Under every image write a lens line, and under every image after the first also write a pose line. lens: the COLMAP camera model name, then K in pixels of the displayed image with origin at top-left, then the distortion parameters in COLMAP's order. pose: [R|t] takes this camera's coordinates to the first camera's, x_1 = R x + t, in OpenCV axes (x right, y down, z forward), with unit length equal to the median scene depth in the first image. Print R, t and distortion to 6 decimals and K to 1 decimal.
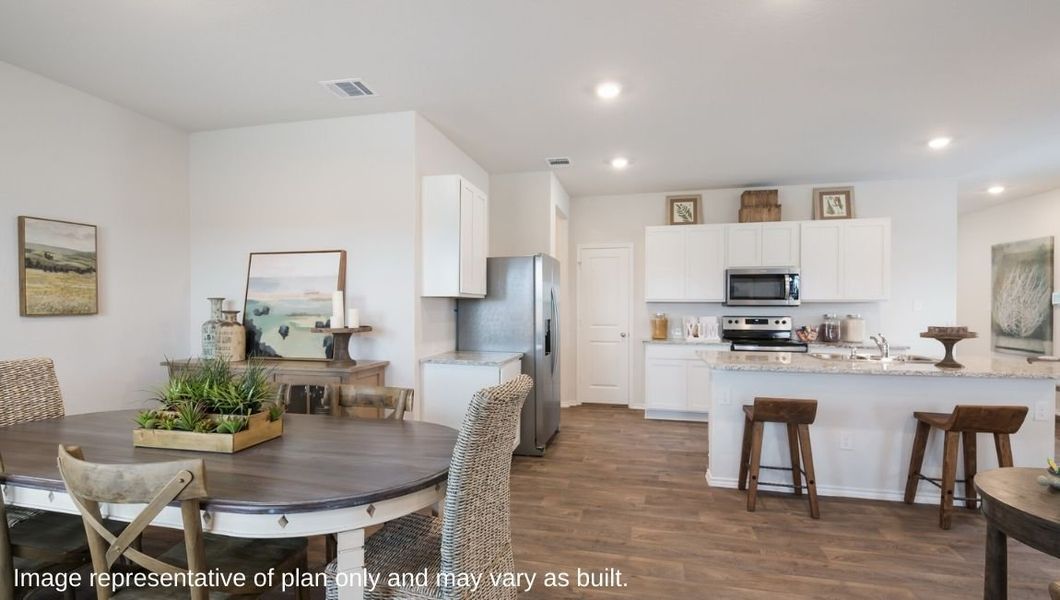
lens RADIAL K [[473.5, 0, 533.3], [0, 473.5, 308.8], [0, 0, 1]] dist [0.013721, -0.010443]
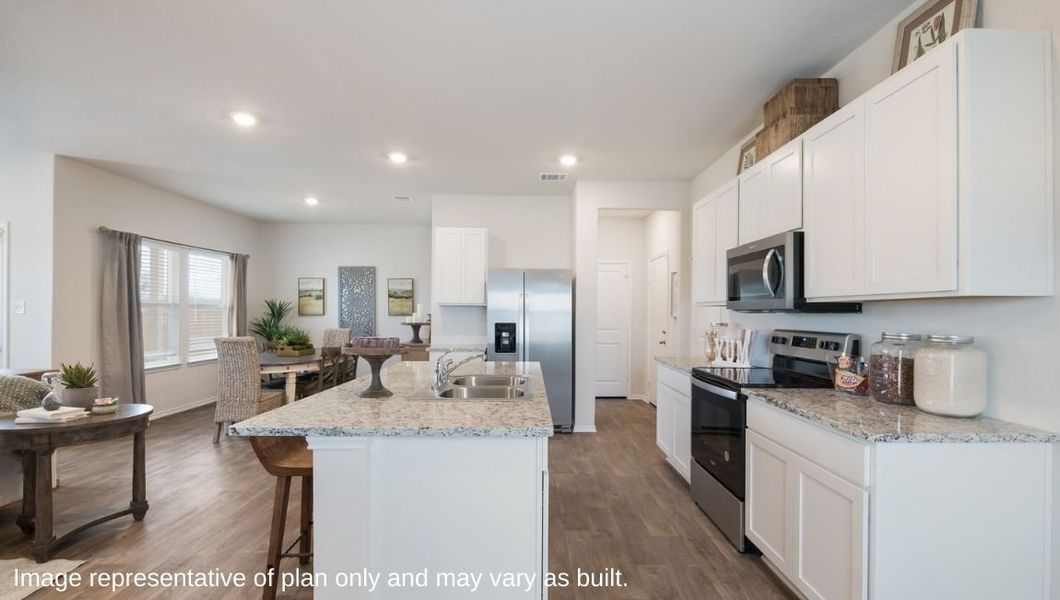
lens RADIAL K [[473.5, 0, 533.3], [0, 473.5, 308.8], [0, 0, 1]] dist [0.013721, -0.010443]
pose [[0.232331, -0.007771, -0.972606, 0.938838], [-0.008319, 0.999916, -0.009977, -0.001247], [0.972601, 0.010409, 0.232247, 0.618462]]
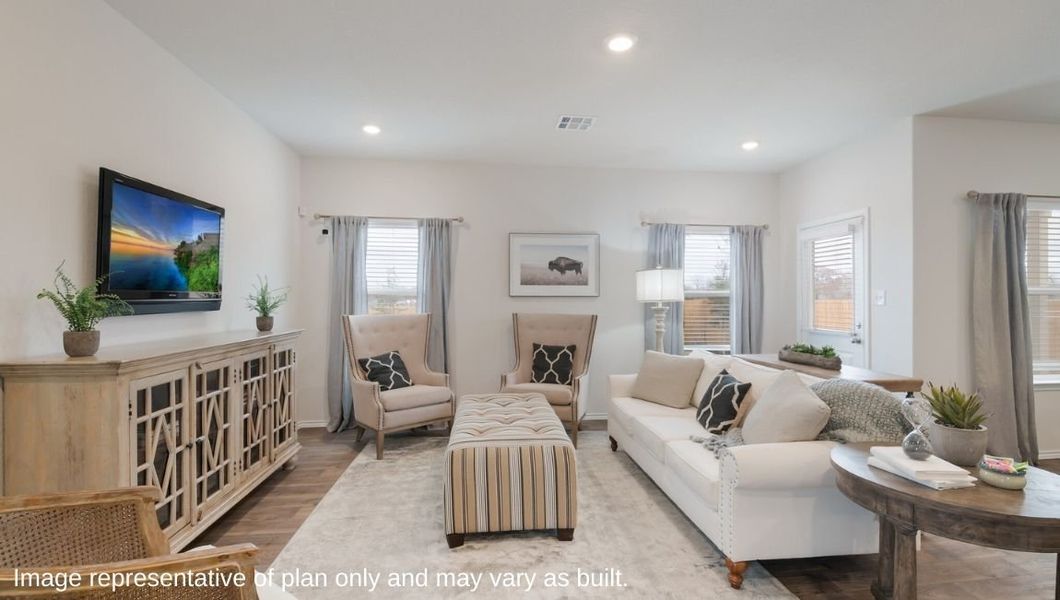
lens RADIAL K [[462.9, 0, 534.8], [0, 462.9, 300.6], [0, 0, 1]] dist [0.011162, -0.010546]
pose [[-0.945433, -0.001489, -0.325813, 0.690483], [-0.002463, 0.999994, 0.002578, -0.000968], [0.325807, 0.003240, -0.945431, 0.461285]]
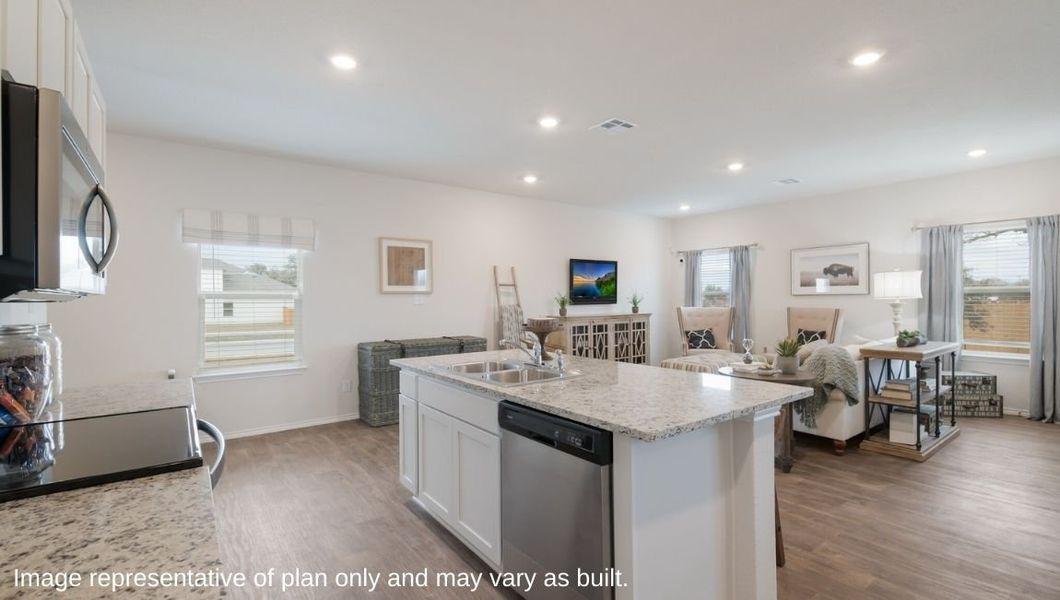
lens RADIAL K [[462.9, 0, 534.8], [0, 462.9, 300.6], [0, 0, 1]] dist [0.011162, -0.010546]
pose [[-0.766306, 0.003765, 0.642464, 0.162247], [0.008335, 0.999957, 0.004081, -0.003086], [-0.642421, 0.008483, -0.766305, 1.013605]]
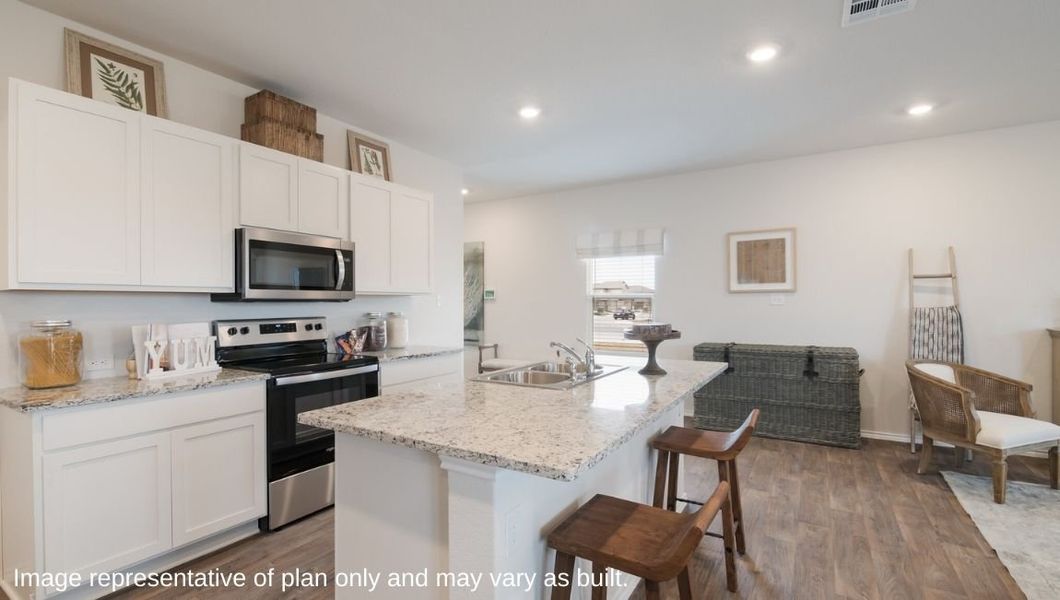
lens RADIAL K [[466.7, 0, 535.1], [0, 466.7, 304.2], [0, 0, 1]] dist [0.011449, -0.009794]
pose [[0.315782, -0.007885, 0.948799, 0.032151], [0.008402, 0.999949, 0.005514, -0.002711], [-0.948795, 0.006231, 0.315832, 0.546429]]
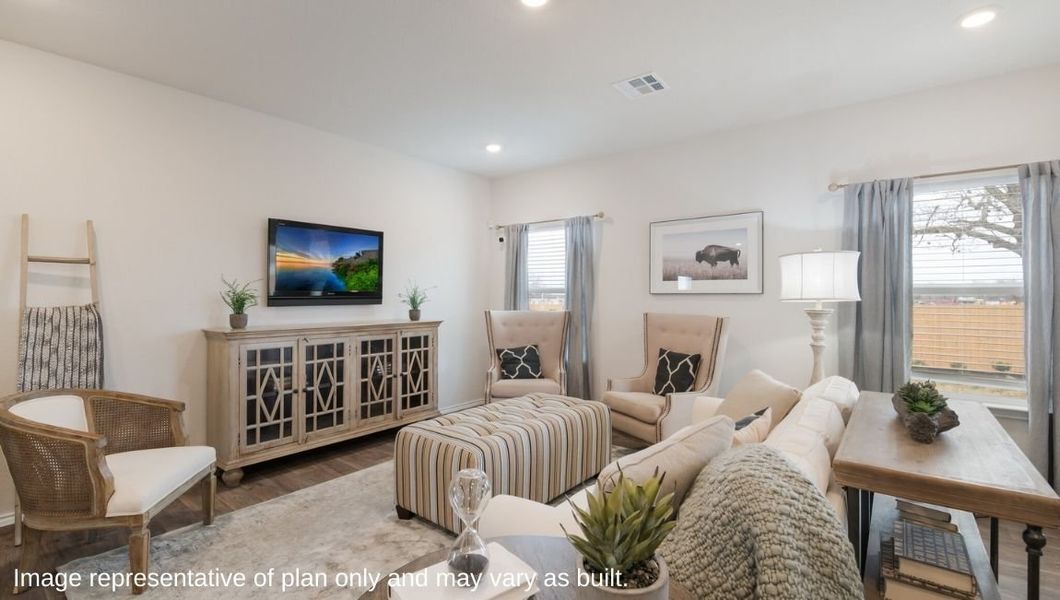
lens RADIAL K [[460.0, 0, 533.0], [0, 460.0, 293.1], [0, 0, 1]] dist [-0.008175, -0.000596]
pose [[-0.902700, -0.001369, 0.430268, 0.279632], [-0.005012, 0.999961, -0.007334, -0.001574], [-0.430241, -0.008777, -0.902671, 0.400004]]
